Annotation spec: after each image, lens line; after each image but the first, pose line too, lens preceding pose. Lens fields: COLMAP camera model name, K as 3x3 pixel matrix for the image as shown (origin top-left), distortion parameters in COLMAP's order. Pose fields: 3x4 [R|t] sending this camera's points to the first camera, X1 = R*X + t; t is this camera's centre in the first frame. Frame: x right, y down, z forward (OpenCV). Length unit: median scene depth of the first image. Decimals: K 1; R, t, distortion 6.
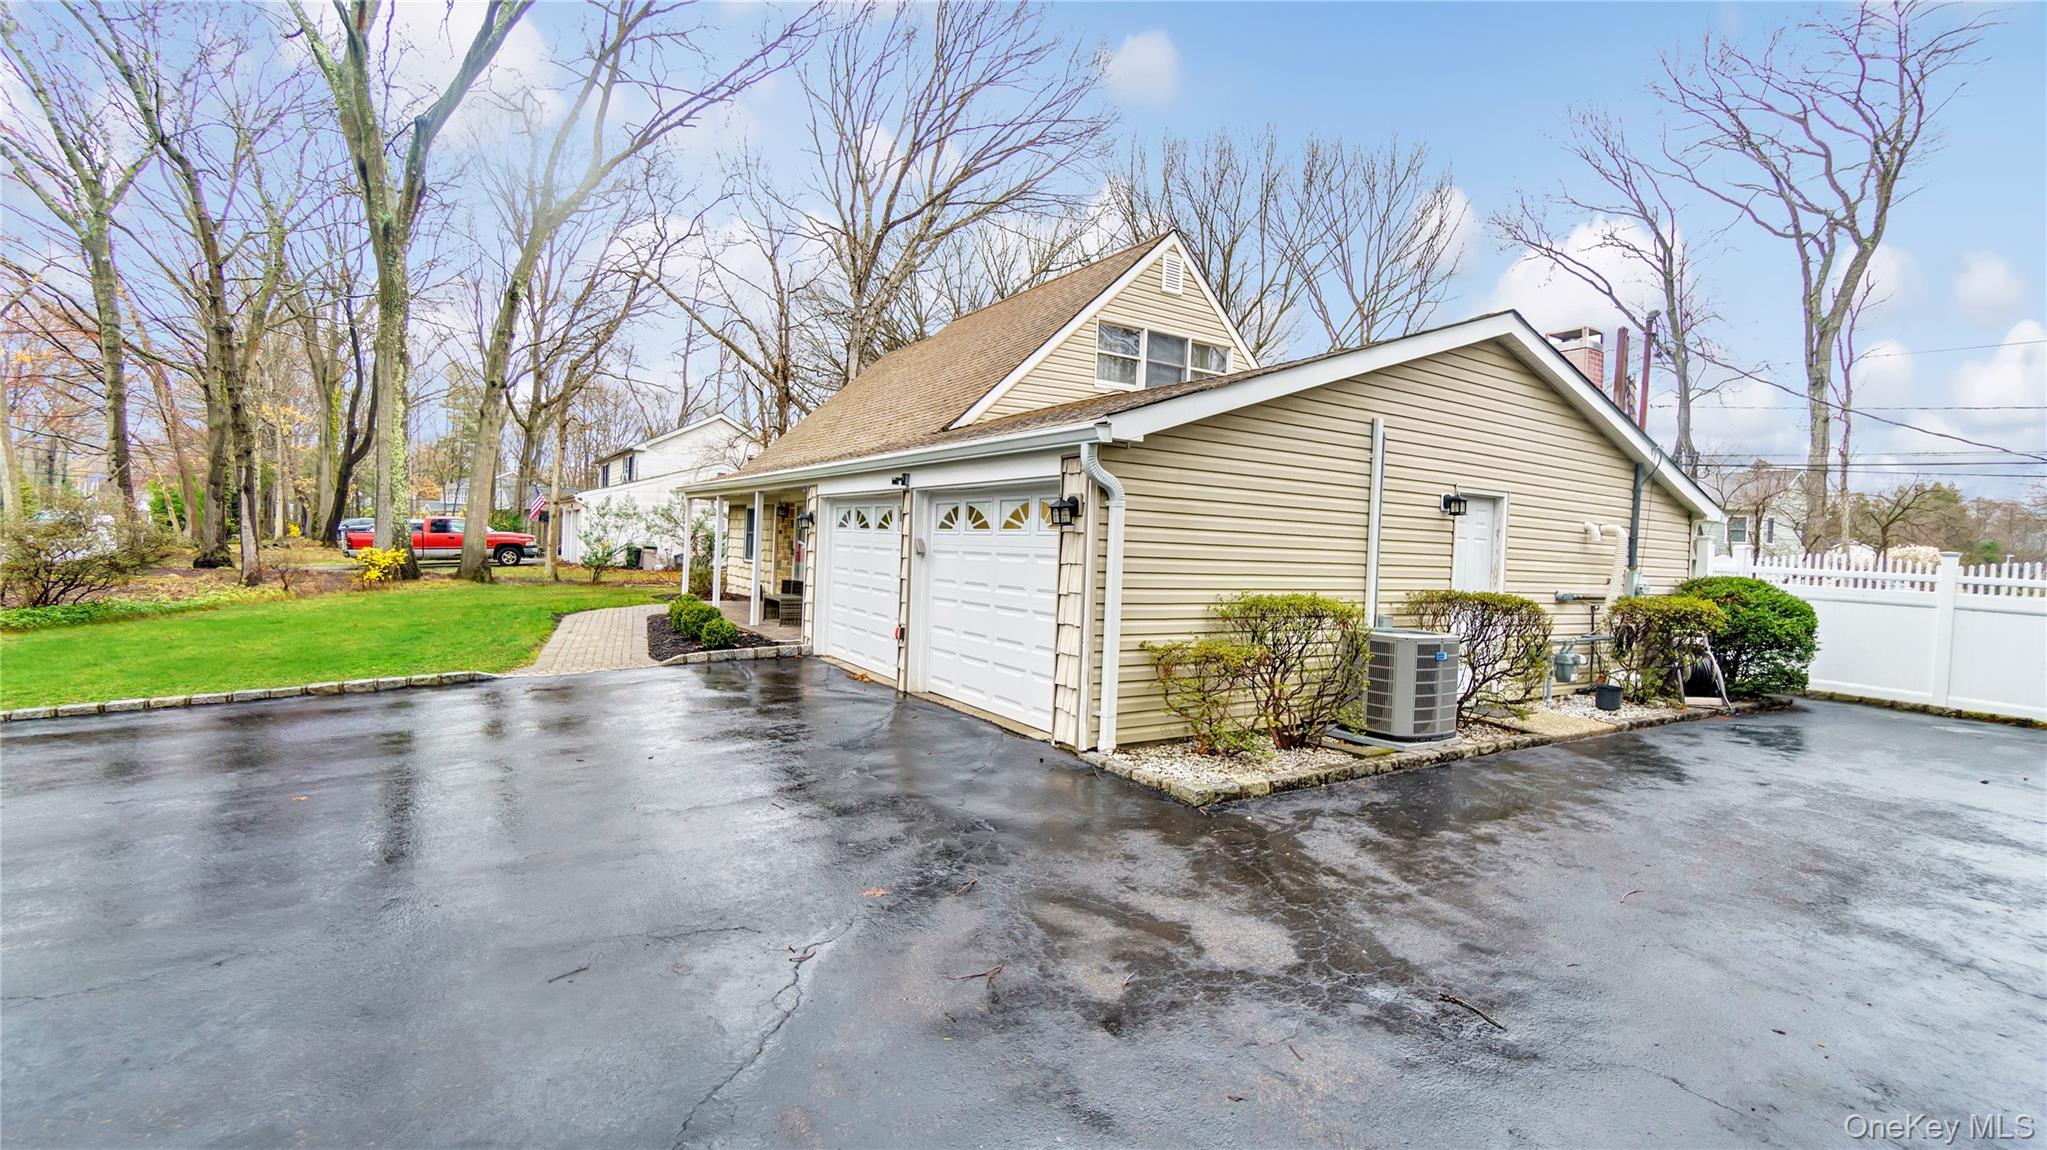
lens RADIAL K [[865.1, 0, 1023.5], [0, 865.1, 575.0], [0, 0, 1]] dist [-0.016340, 0.000110]
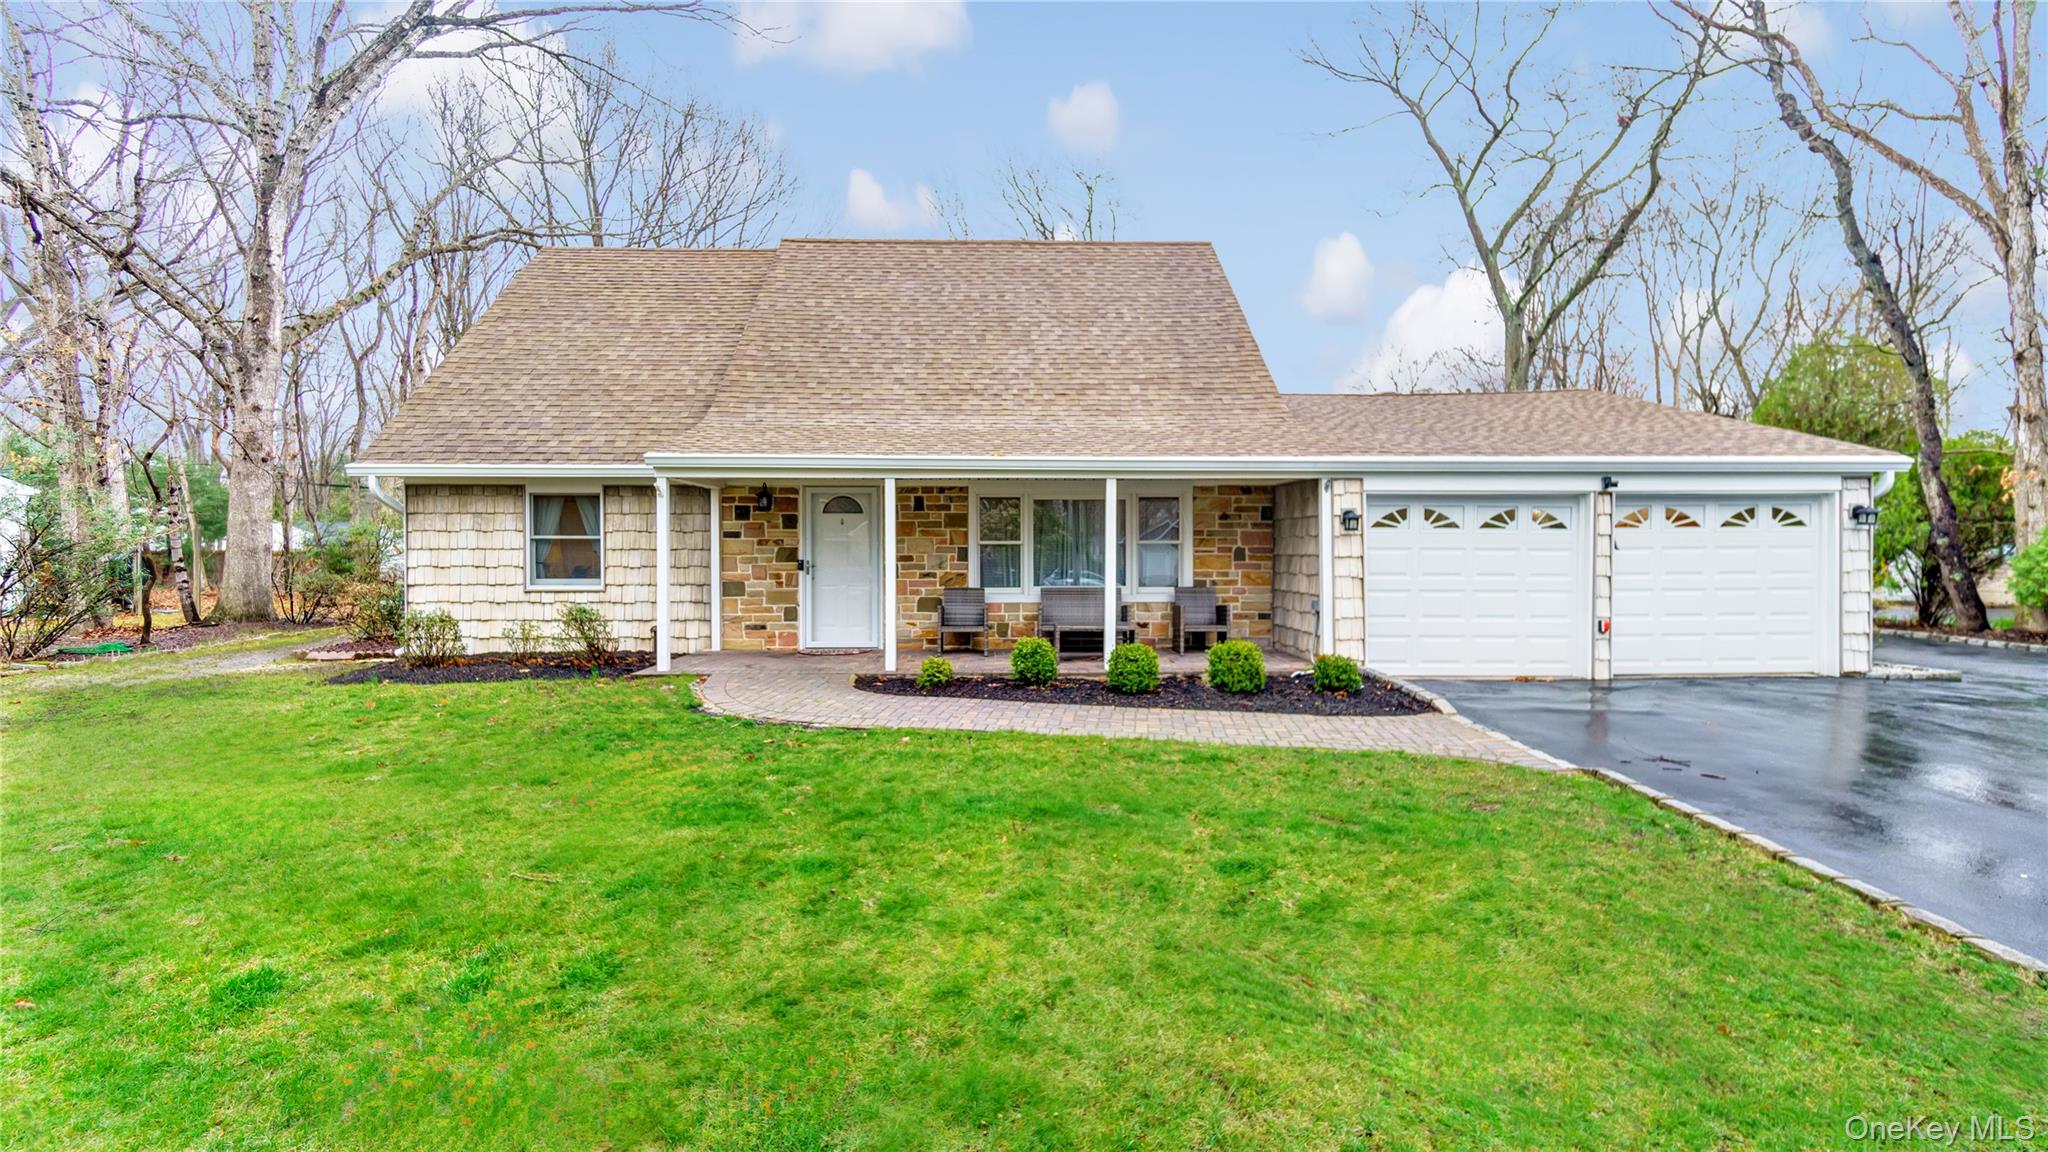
lens RADIAL K [[896.0, 0, 1010.9], [0, 896.0, 576.0], [0, 0, 1]] dist [0.002579, -0.000054]
pose [[0.530197, -0.053632, 0.846176, -1.062229], [0.049556, 0.998252, 0.032220, -0.048065], [-0.846425, 0.024850, 0.531928, 0.740154]]
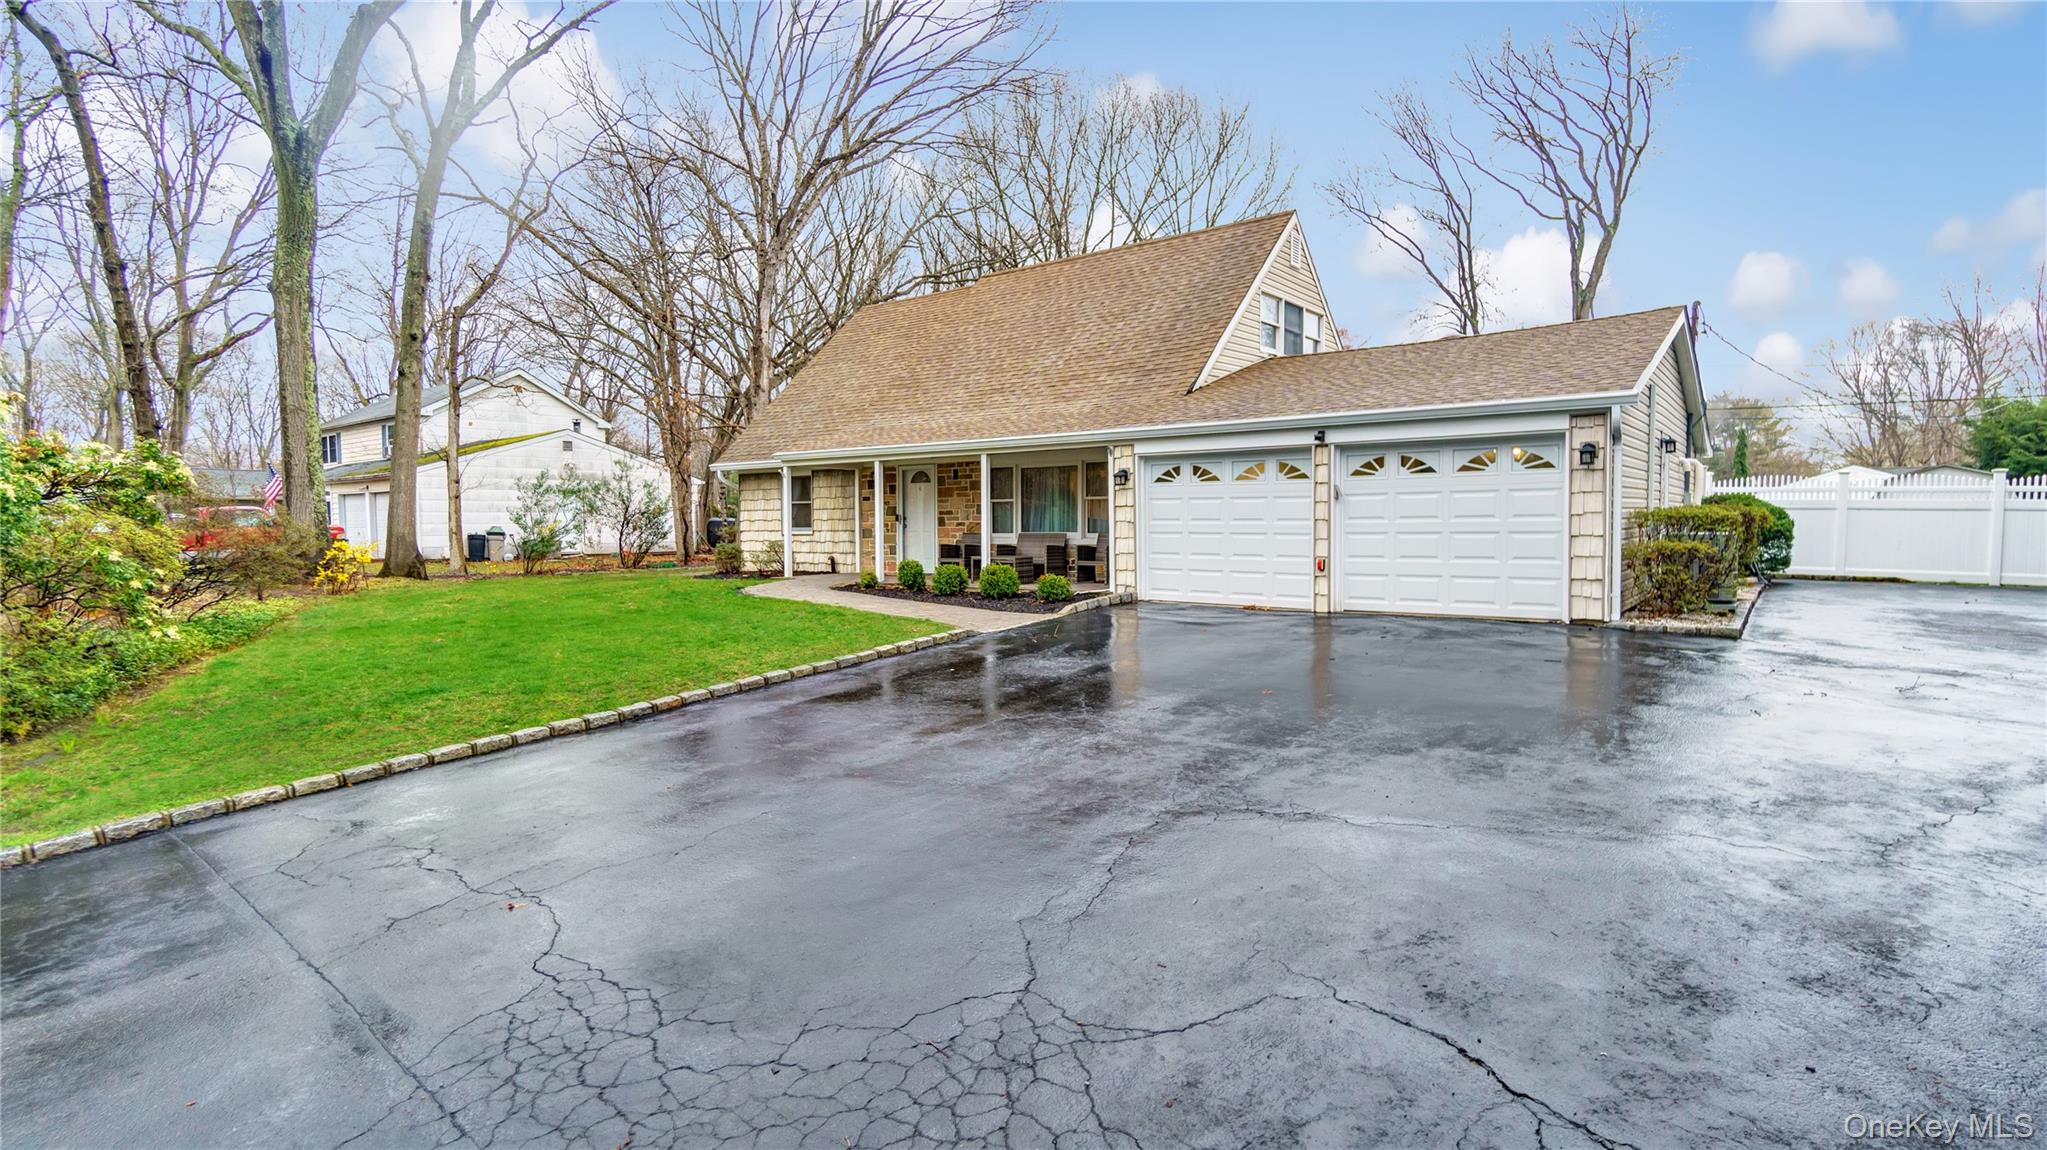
lens RADIAL K [[967.9, 0, 1014.8], [0, 967.9, 575.4], [0, 0, 1]] dist [-0.016587, -0.000938]
pose [[0.945037, -0.069420, 0.319508, -0.701585], [0.059900, 0.997421, 0.039541, 0.002862], [-0.321429, -0.018229, 0.946758, -0.097482]]
